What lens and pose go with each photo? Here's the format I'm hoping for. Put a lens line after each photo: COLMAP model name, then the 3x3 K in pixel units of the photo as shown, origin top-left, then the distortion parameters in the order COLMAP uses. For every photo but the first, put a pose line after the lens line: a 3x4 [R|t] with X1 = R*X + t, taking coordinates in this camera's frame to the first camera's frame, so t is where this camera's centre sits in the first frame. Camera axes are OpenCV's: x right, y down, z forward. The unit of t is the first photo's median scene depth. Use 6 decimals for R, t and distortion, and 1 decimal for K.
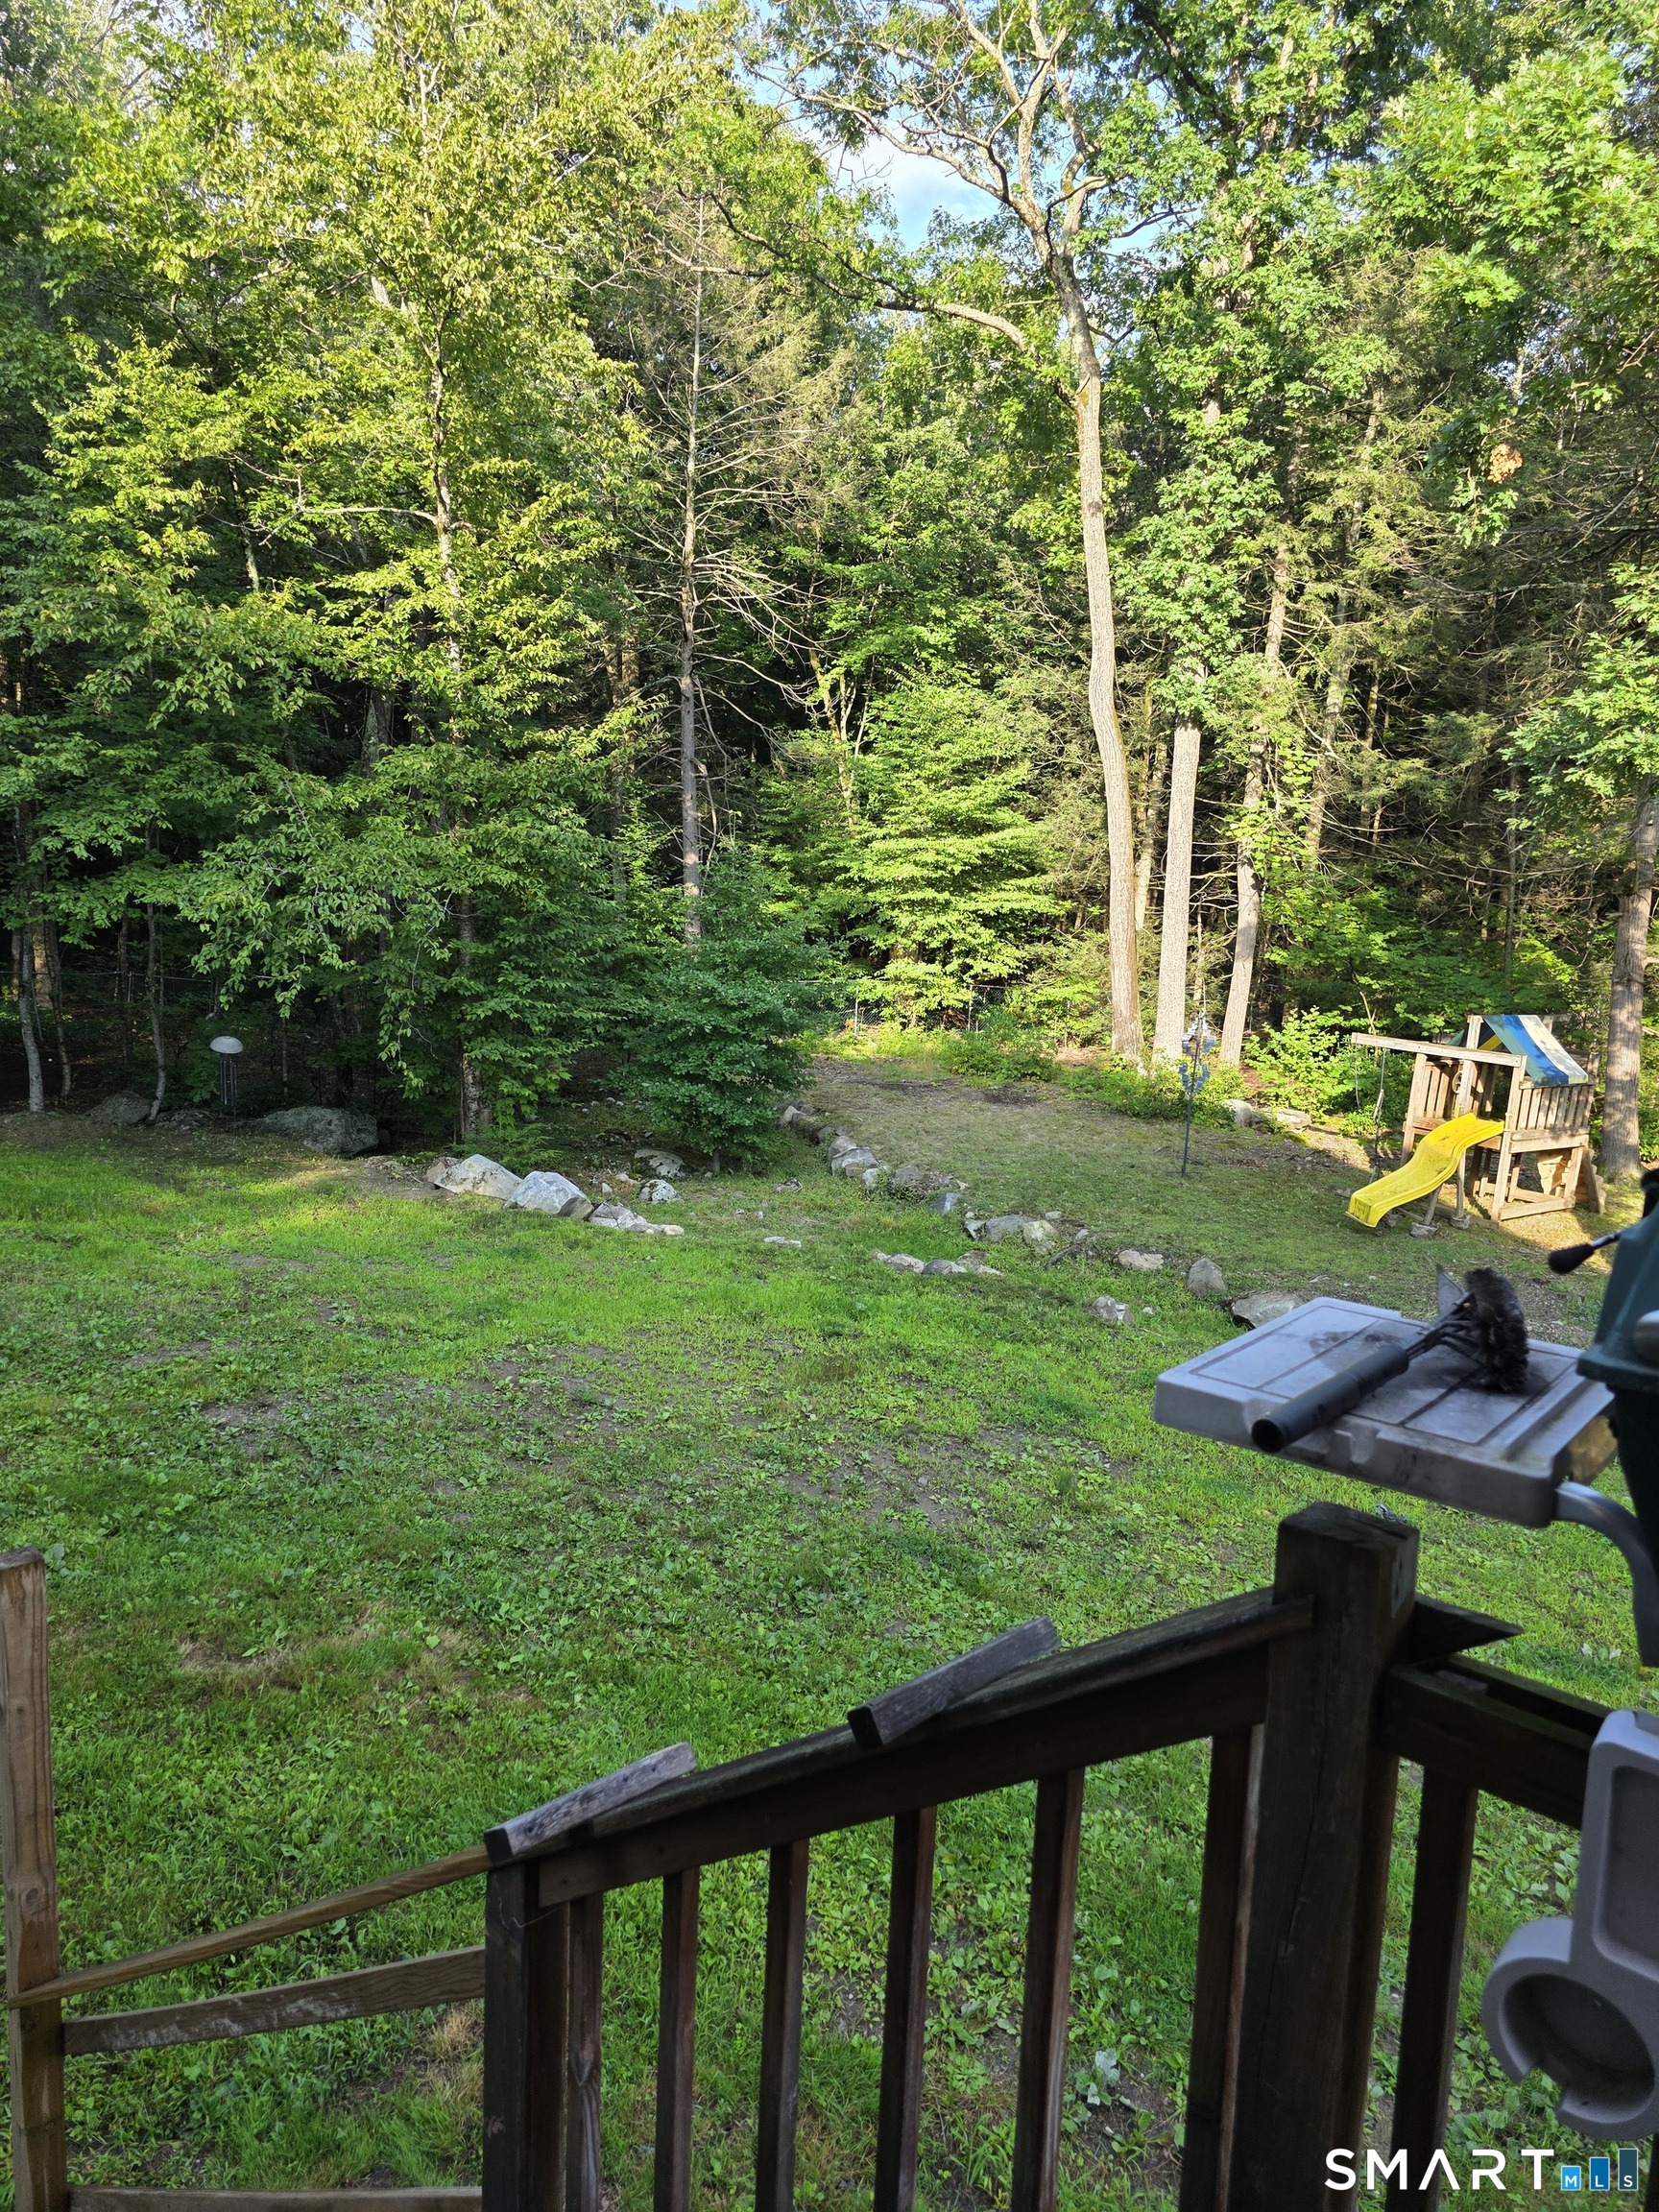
lens RADIAL K [[1478.0, 0, 806.1], [0, 1478.0, 1104.3], [0, 0, 1]] dist [0.074988, -0.062216]
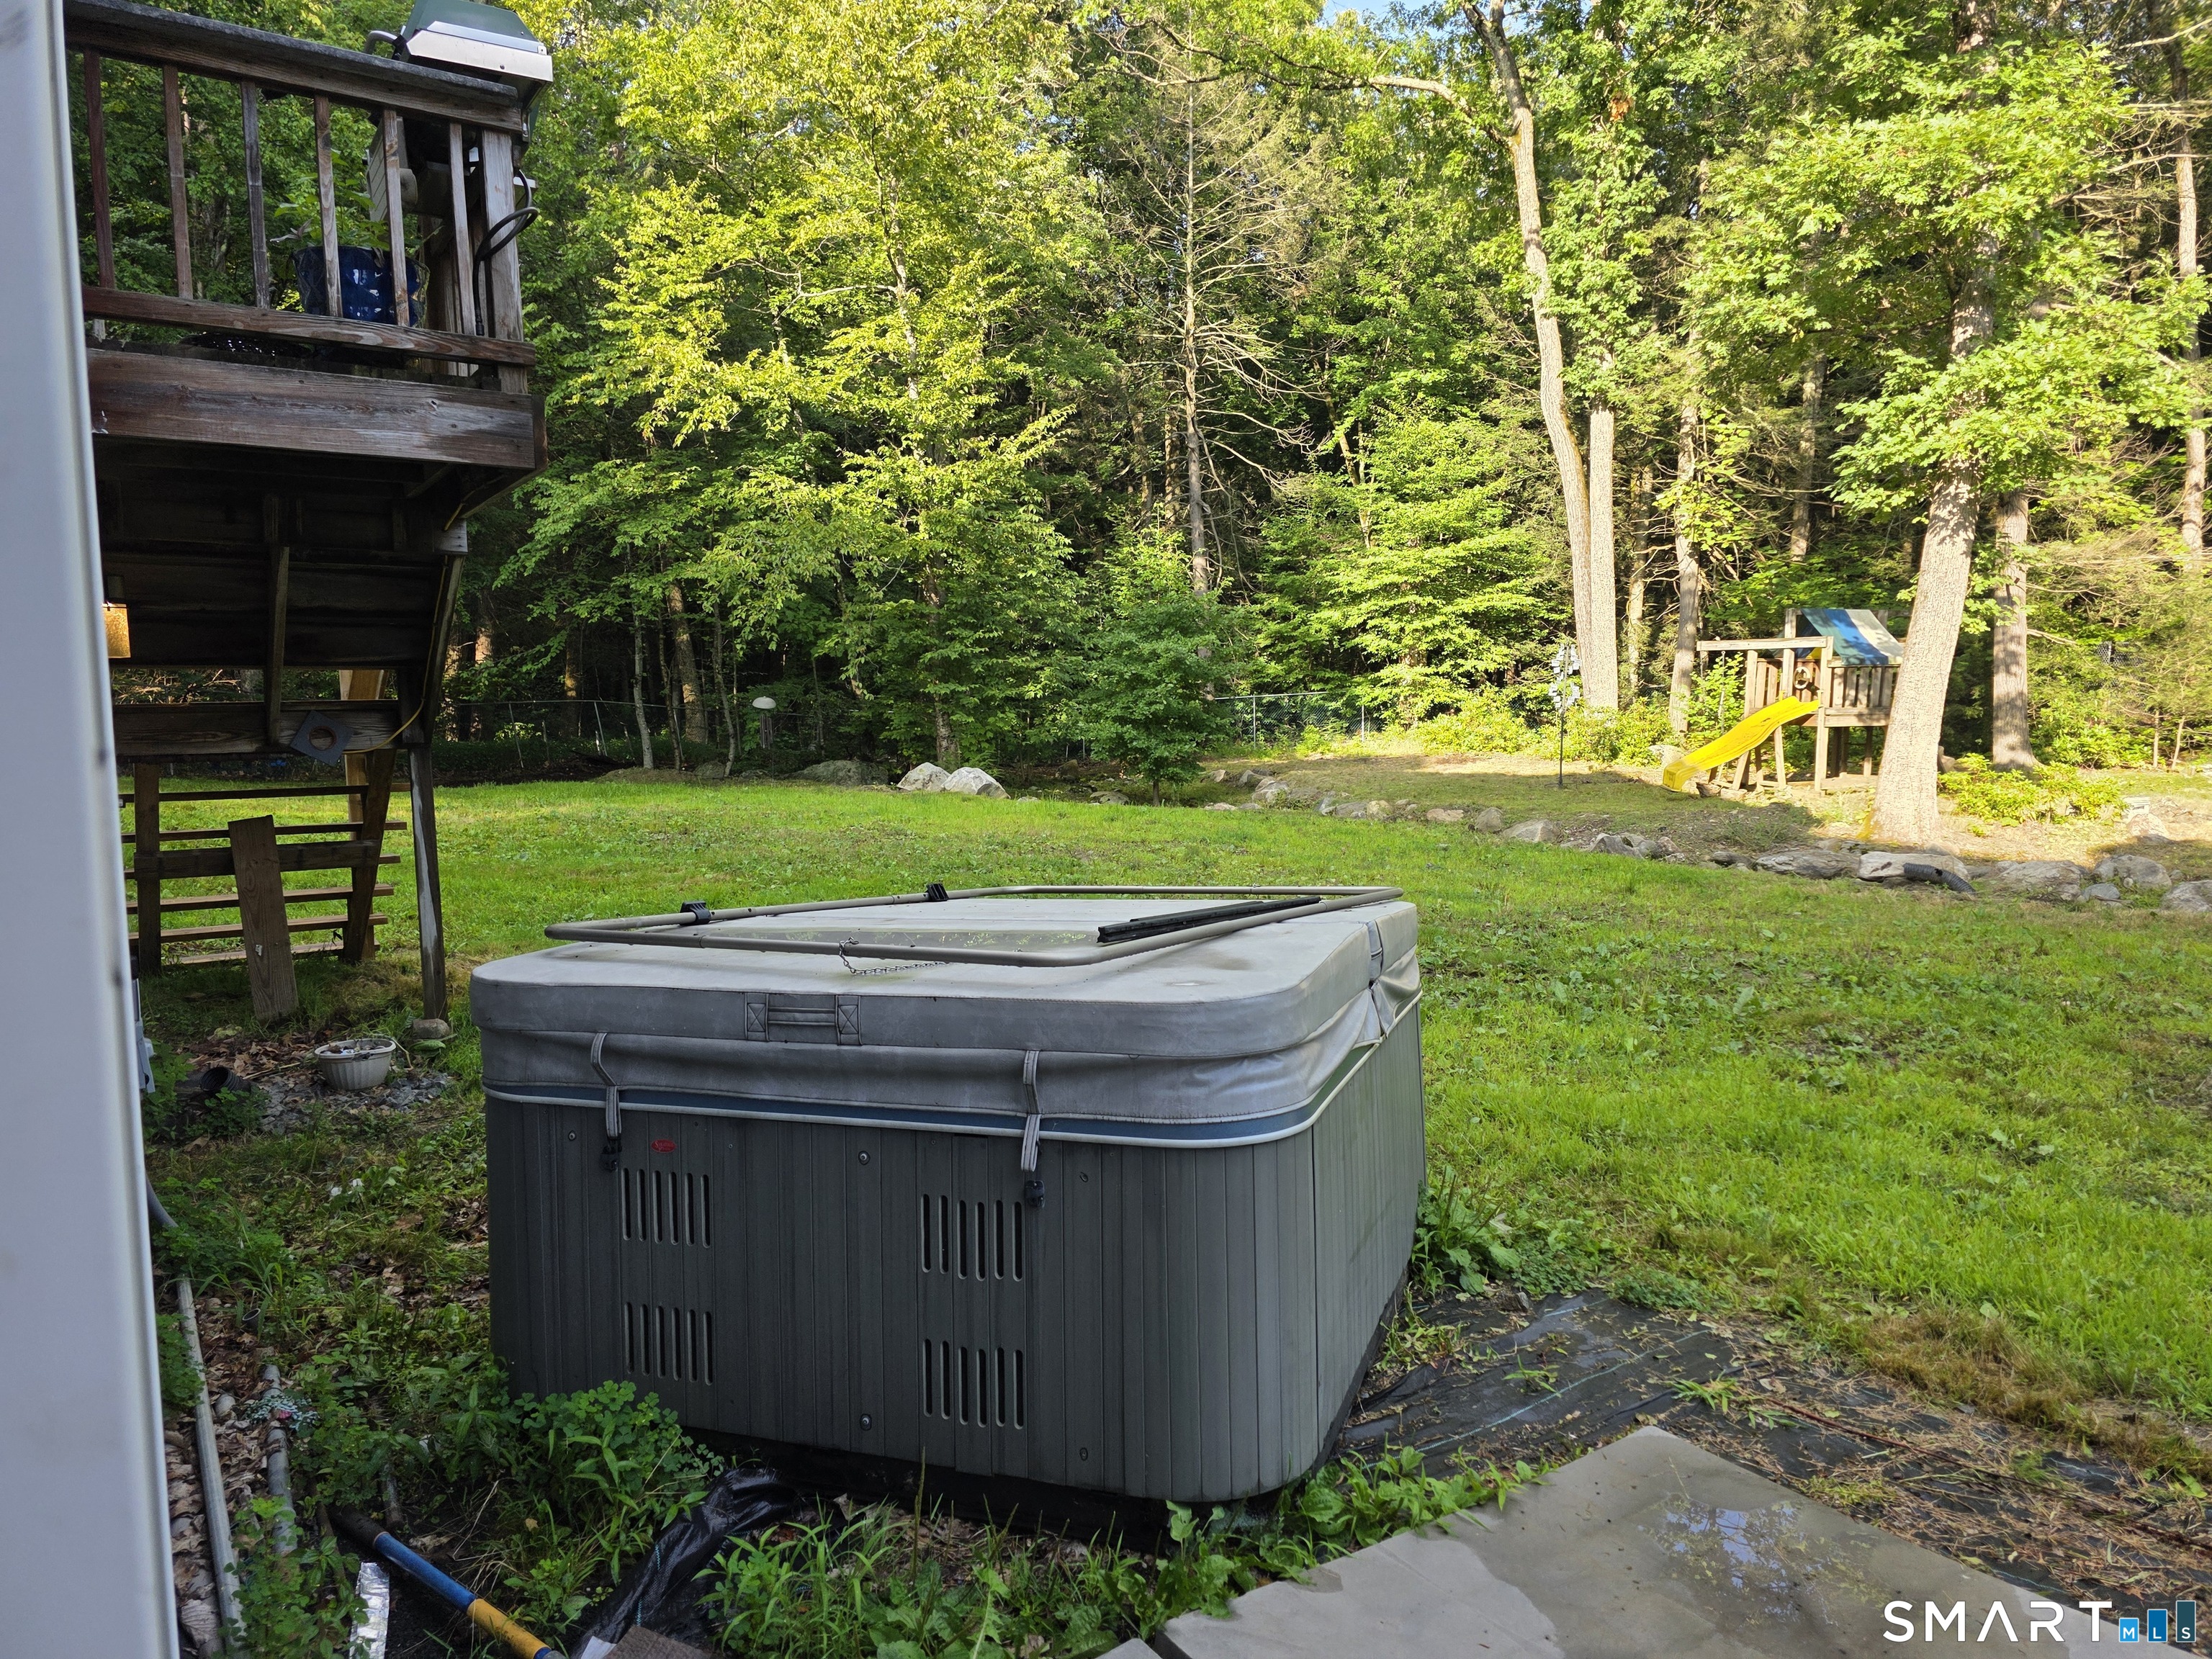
lens RADIAL K [[1478.0, 0, 1119.5], [0, 1478.0, 825.2], [0, 0, 1]] dist [0.074988, -0.062216]
pose [[0.968953, -0.041196, -0.243788, 0.174418], [0.024518, 0.997171, -0.071055, 0.127080], [0.246026, 0.062872, 0.967222, -0.138648]]
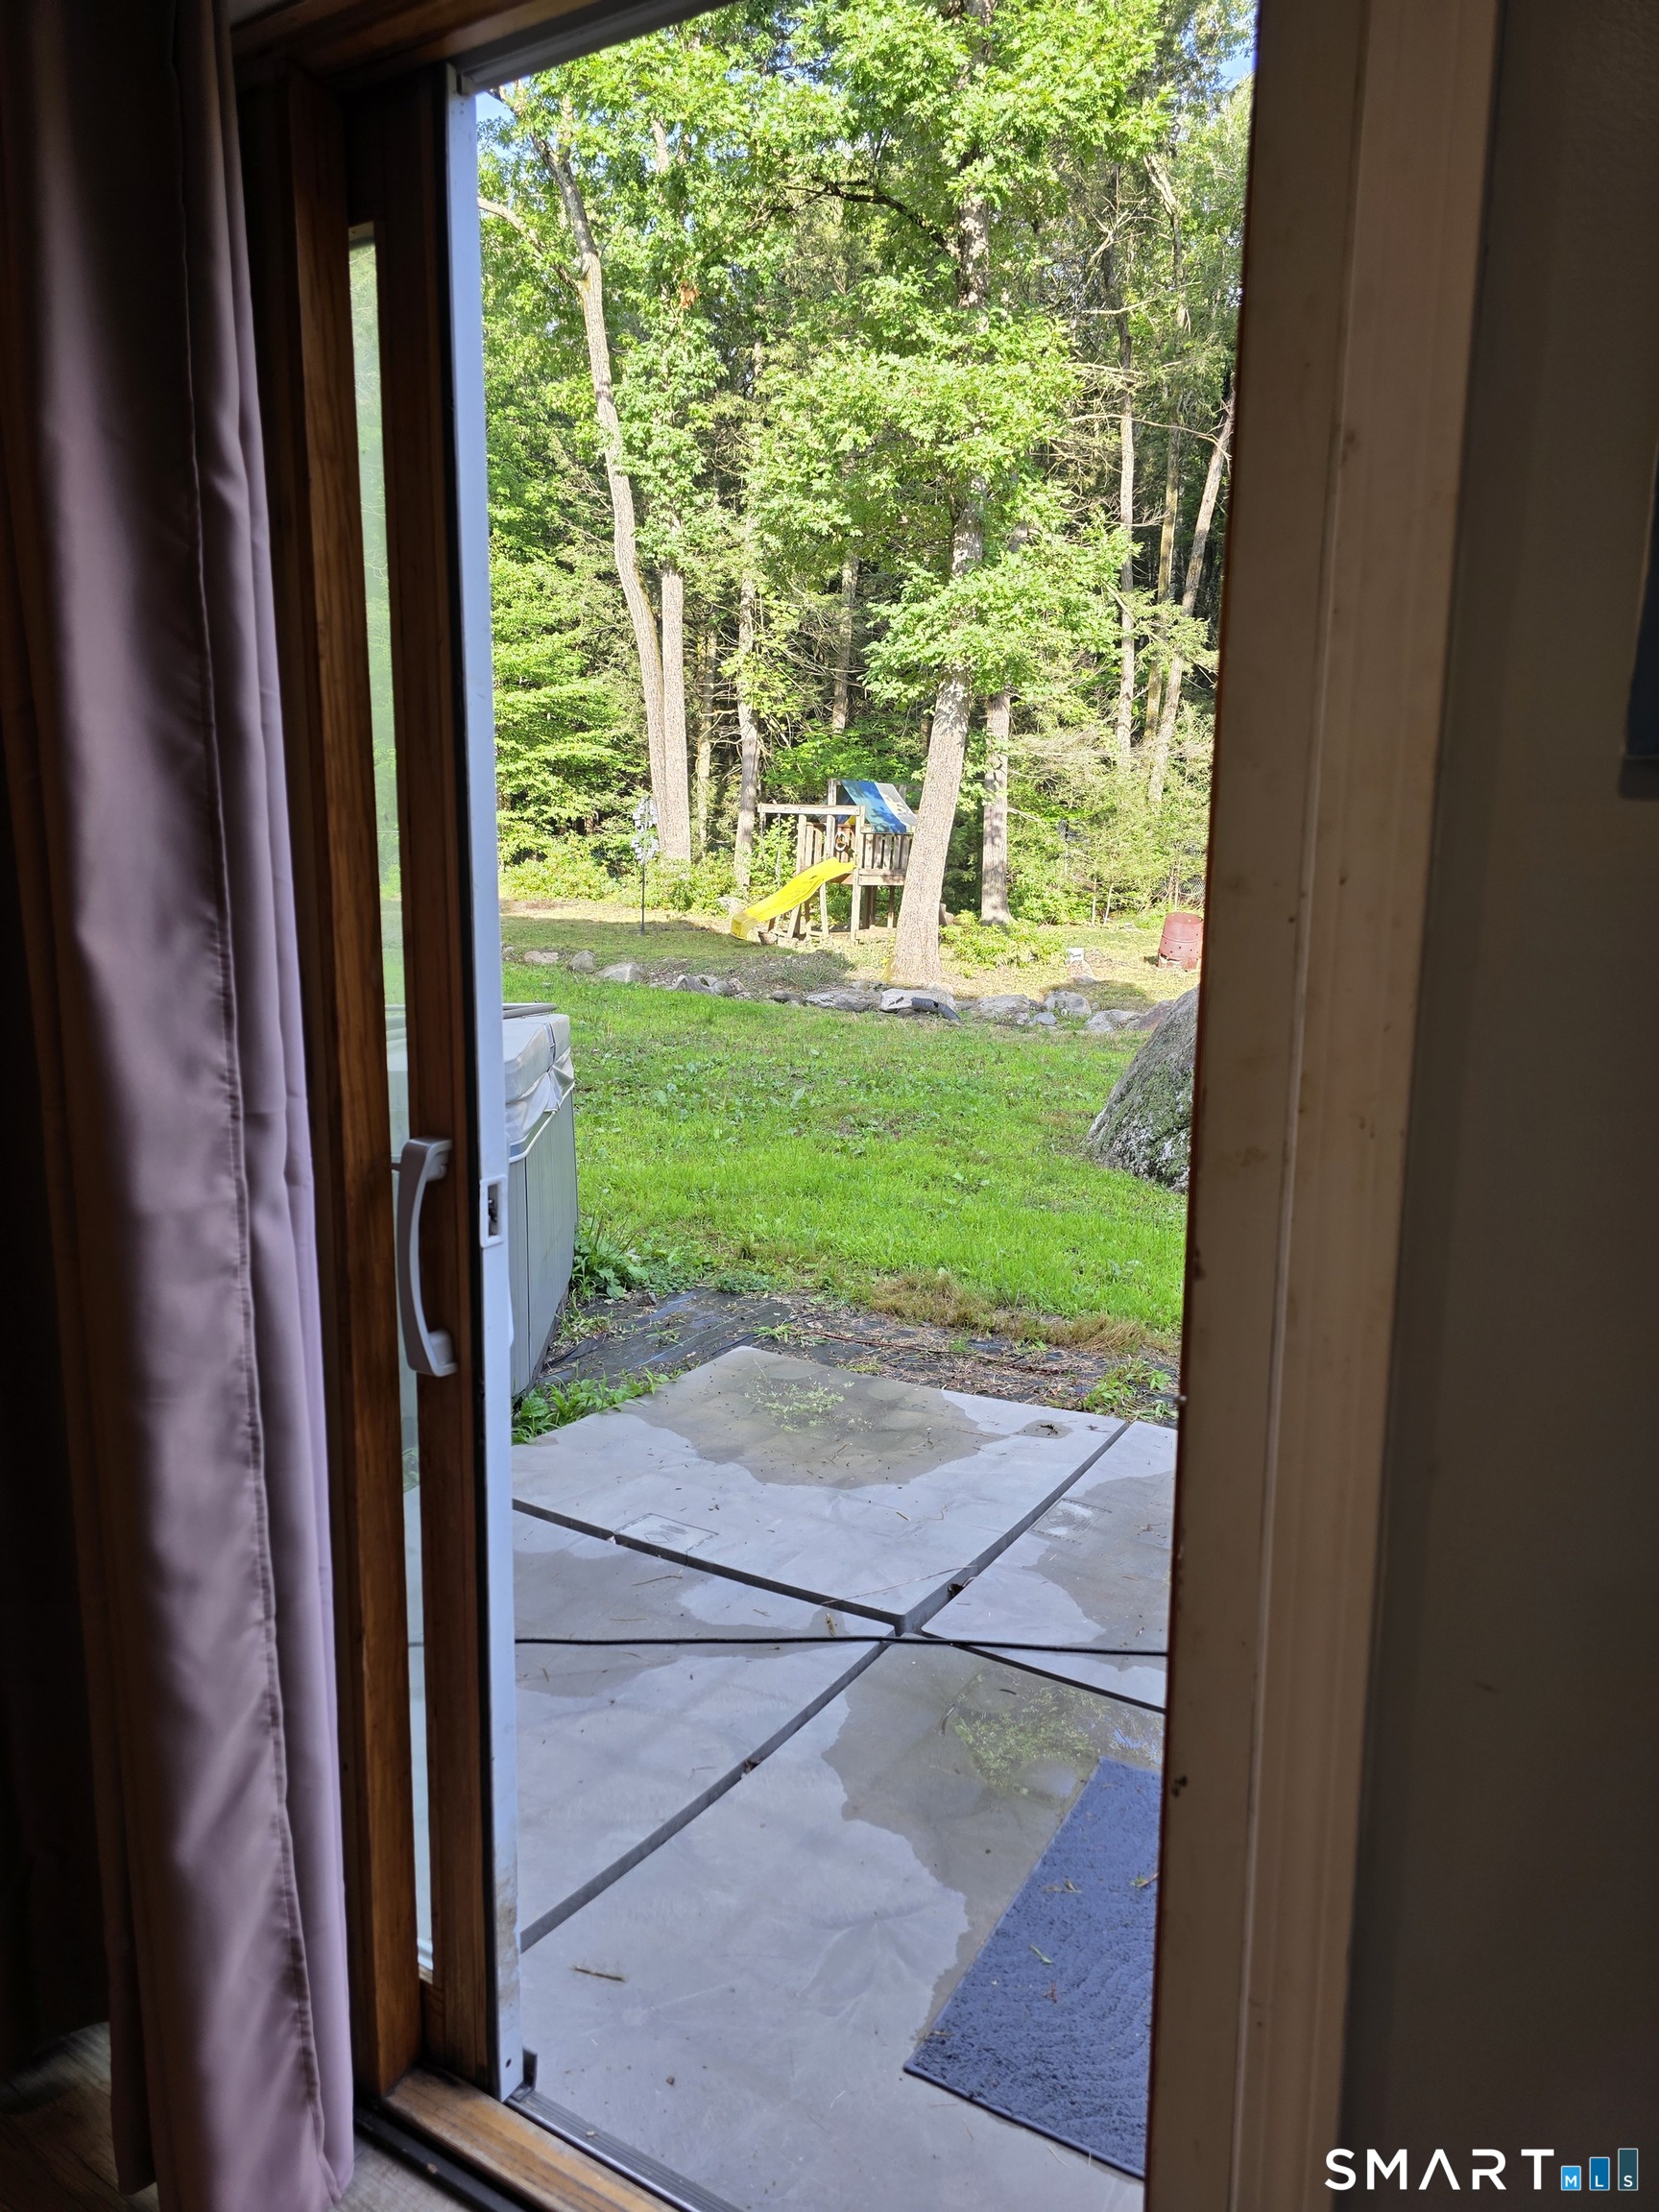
lens RADIAL K [[1478.0, 0, 831.7], [0, 1478.0, 1122.8], [0, 0, 1]] dist [0.074988, -0.062216]
pose [[0.984189, -0.054151, 0.168639, 0.165373], [0.047109, 0.997854, 0.045487, 0.133021], [-0.170740, -0.036824, 0.984628, -0.191870]]
